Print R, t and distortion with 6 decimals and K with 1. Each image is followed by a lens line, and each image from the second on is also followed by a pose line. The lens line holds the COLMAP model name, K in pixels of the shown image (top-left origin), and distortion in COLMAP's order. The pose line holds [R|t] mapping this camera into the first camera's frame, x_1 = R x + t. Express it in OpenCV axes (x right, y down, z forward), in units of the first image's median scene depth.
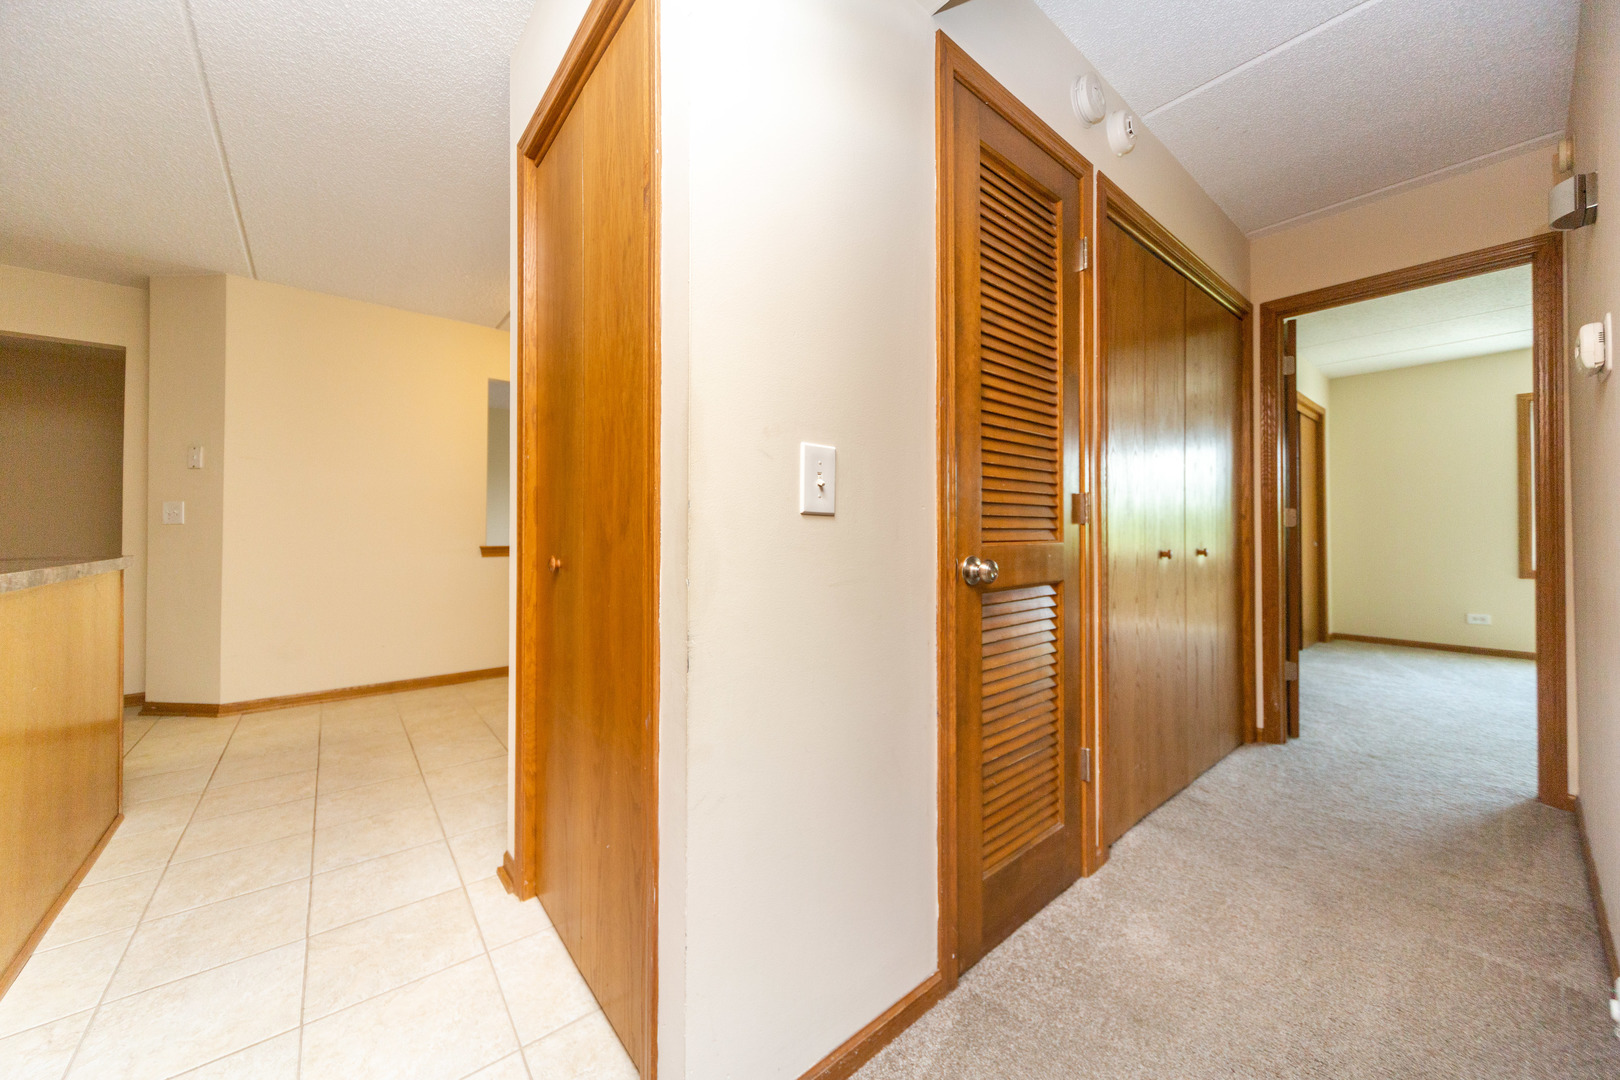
lens RADIAL K [[584.4, 0, 800.7], [0, 584.4, 519.3], [0, 0, 1]] dist [-0.000294, -0.000037]
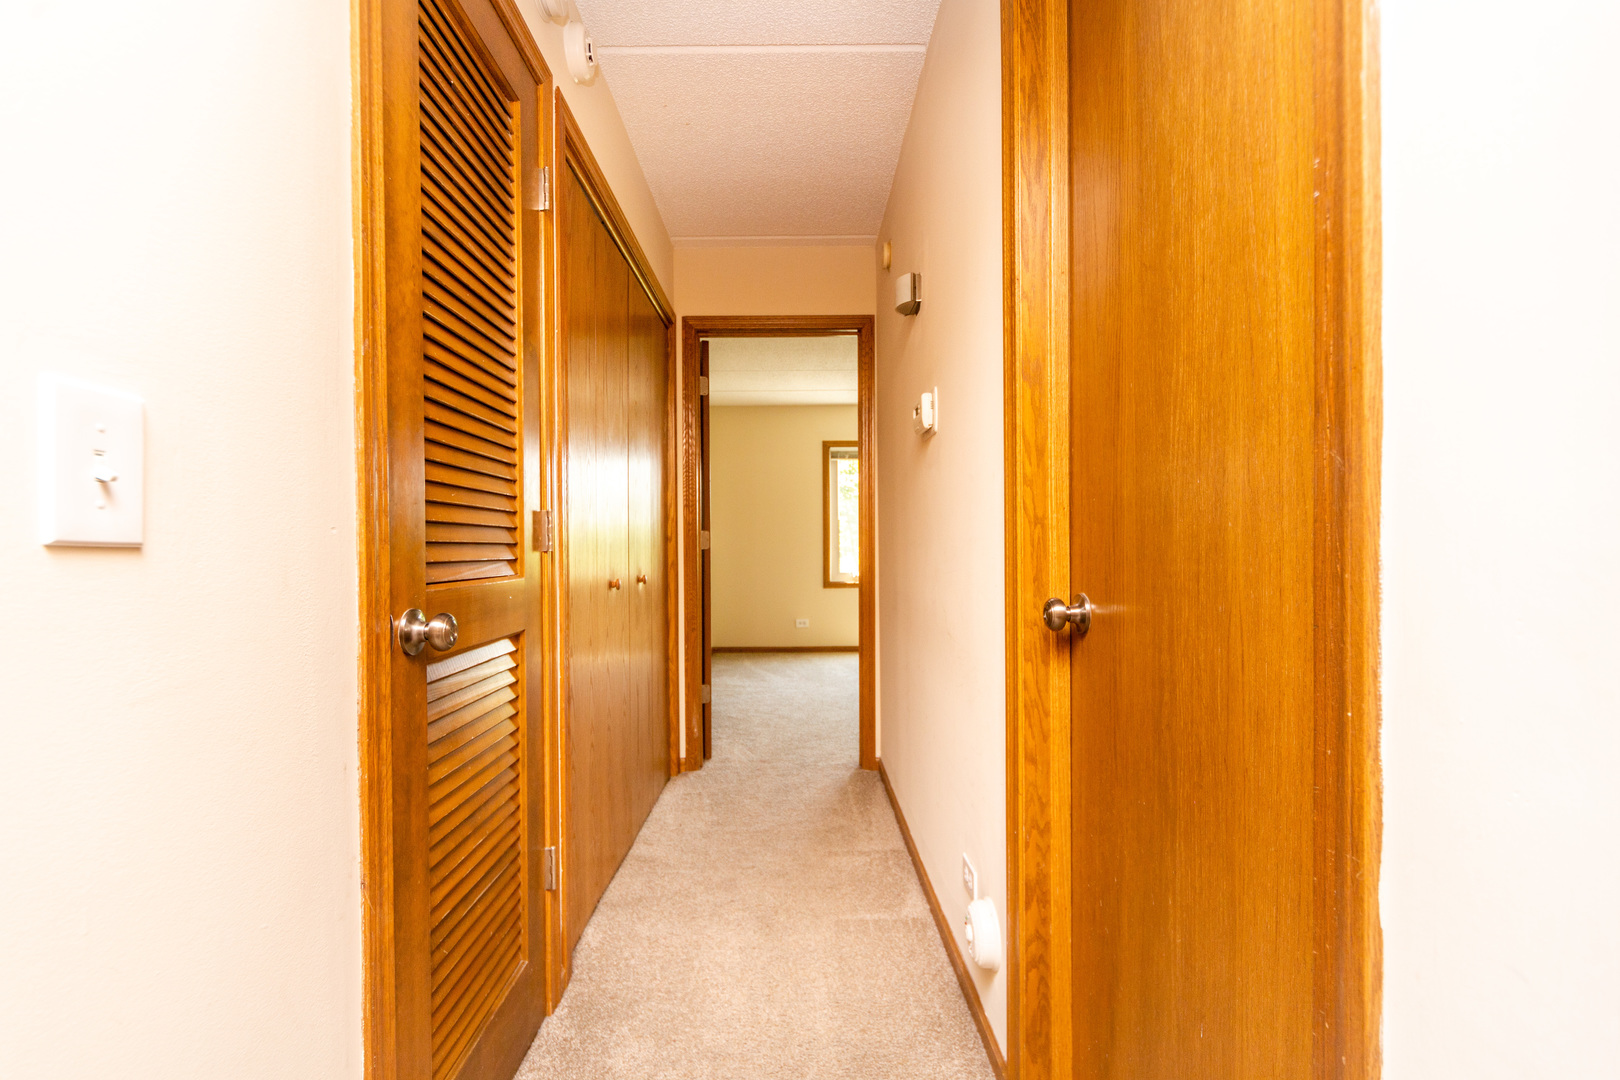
lens RADIAL K [[729.6, 0, 803.9], [0, 729.6, 554.7], [0, 0, 1]] dist [-0.000485, 0.000280]
pose [[0.627382, -0.010942, 0.778635, -0.038710], [-0.010140, 0.999702, 0.022219, -0.012275], [-0.778646, -0.021835, 0.627084, 0.153311]]
